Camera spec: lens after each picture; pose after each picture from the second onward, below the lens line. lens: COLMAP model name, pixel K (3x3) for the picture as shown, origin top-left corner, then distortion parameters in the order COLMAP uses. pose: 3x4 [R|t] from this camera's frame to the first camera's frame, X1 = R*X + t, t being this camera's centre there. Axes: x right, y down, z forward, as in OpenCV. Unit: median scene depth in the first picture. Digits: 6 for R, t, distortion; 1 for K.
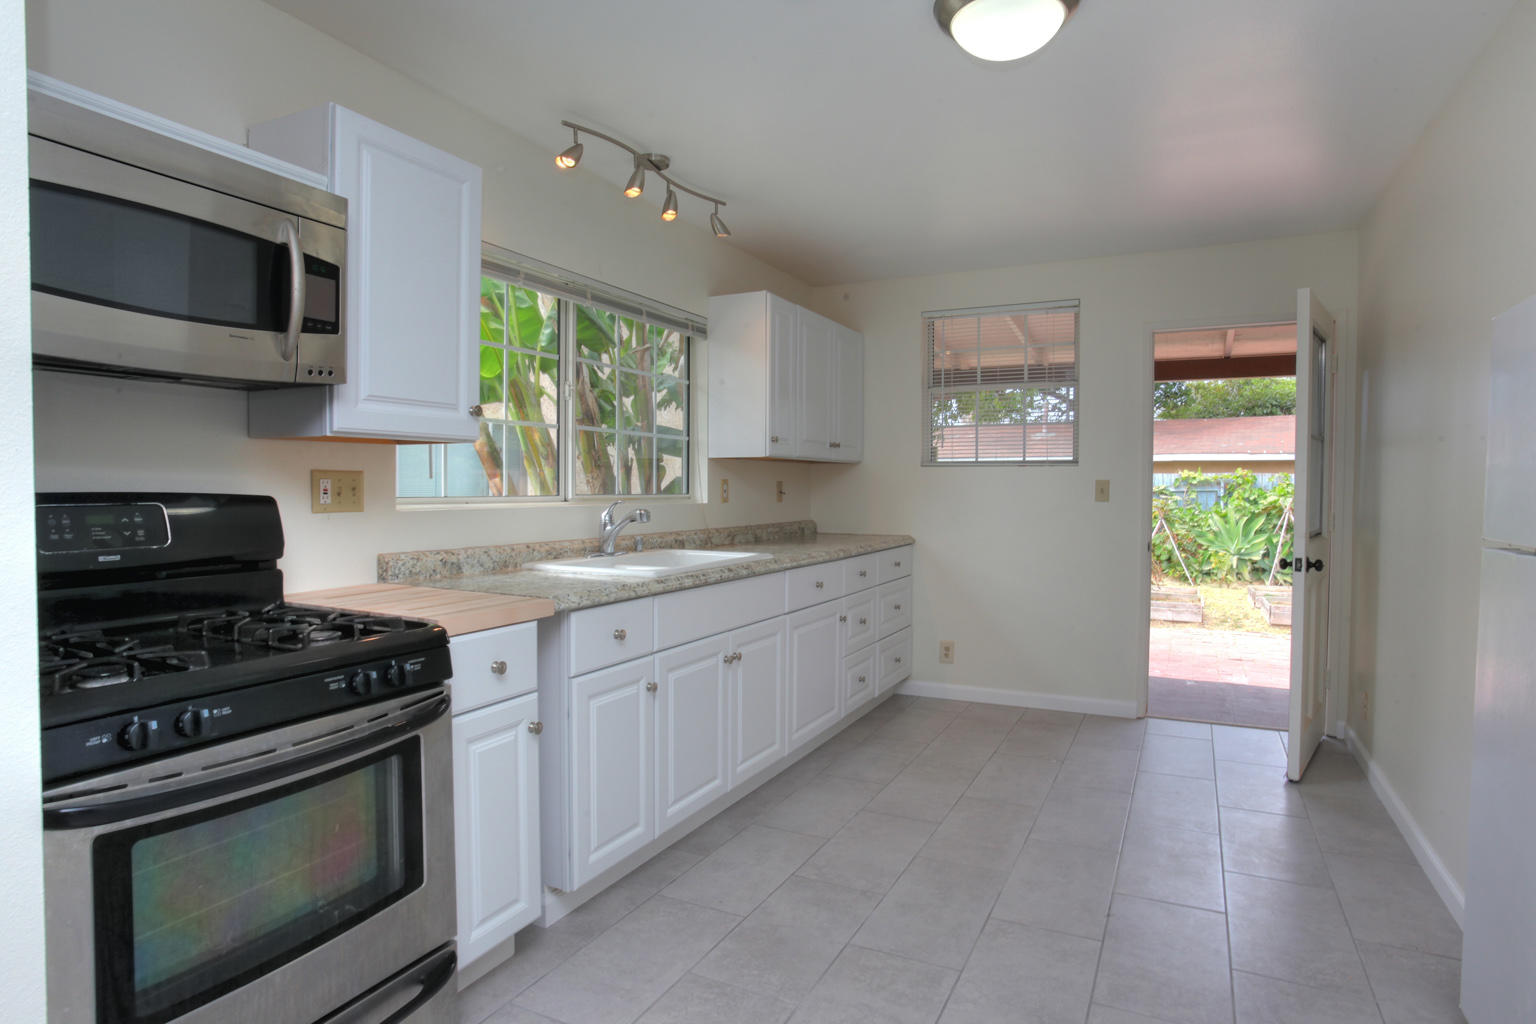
lens RADIAL K [[841.5, 0, 766.4], [0, 841.5, 515.8], [0, 0, 1]] dist [-0.045741, 0.005757]
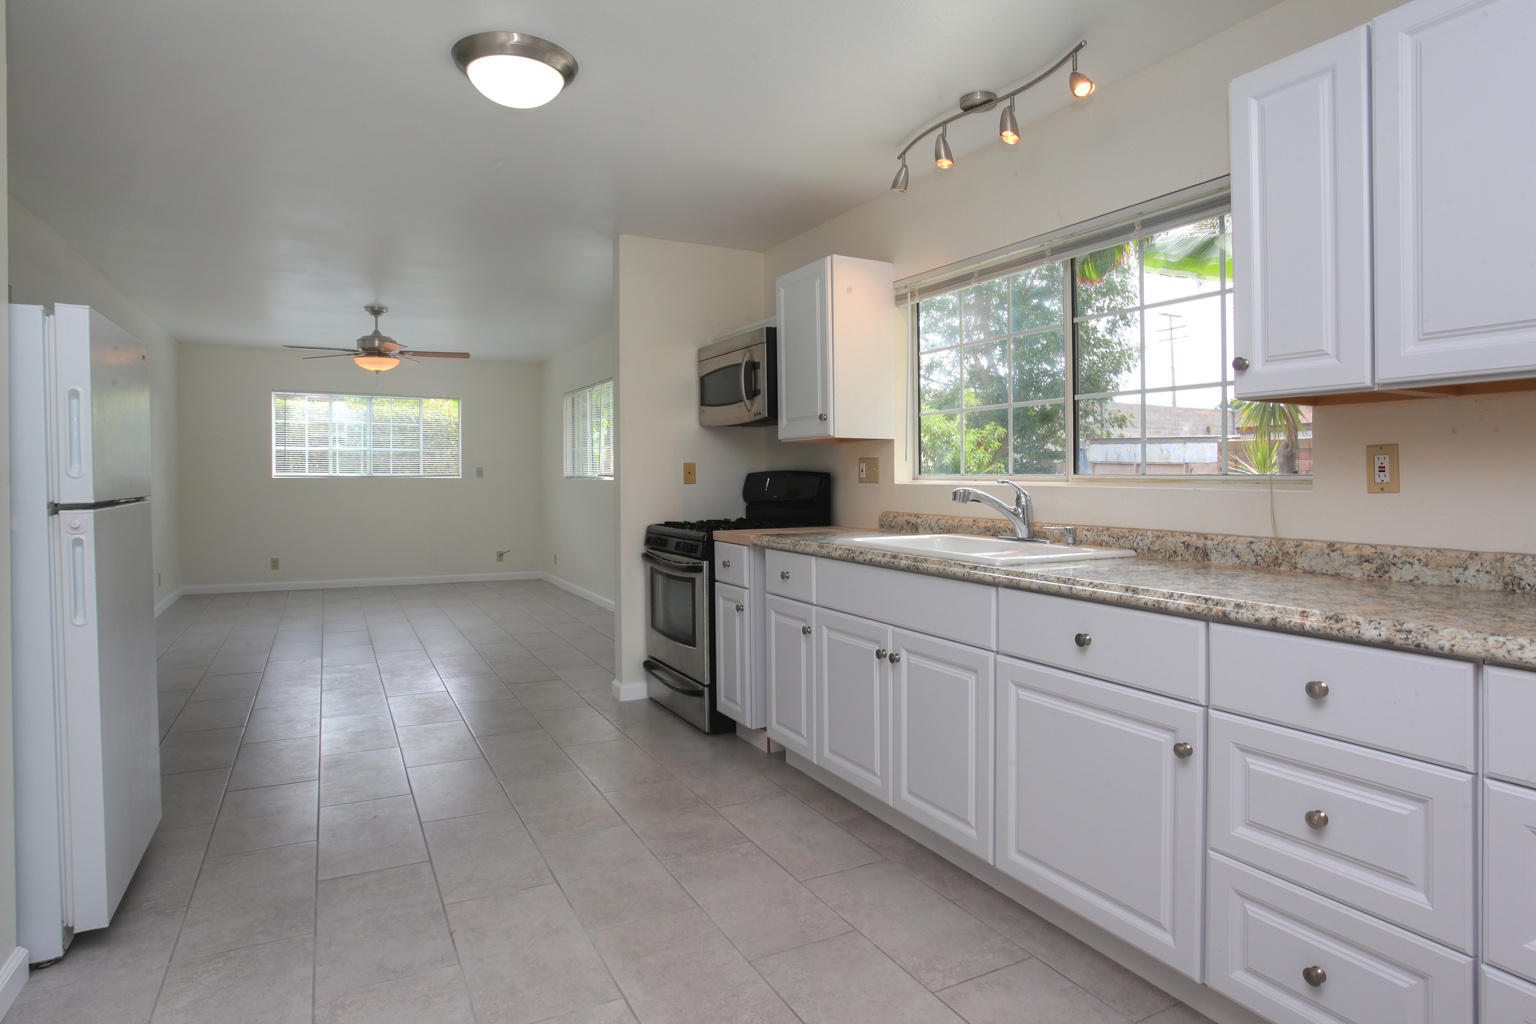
lens RADIAL K [[841.5, 0, 811.5], [0, 841.5, 467.5], [0, 0, 1]] dist [-0.045741, 0.005757]
pose [[-0.540250, -0.005481, -0.841487, 0.639906], [-0.026167, 0.999605, 0.010290, -0.029533], [0.841098, 0.027578, -0.540180, 1.200494]]
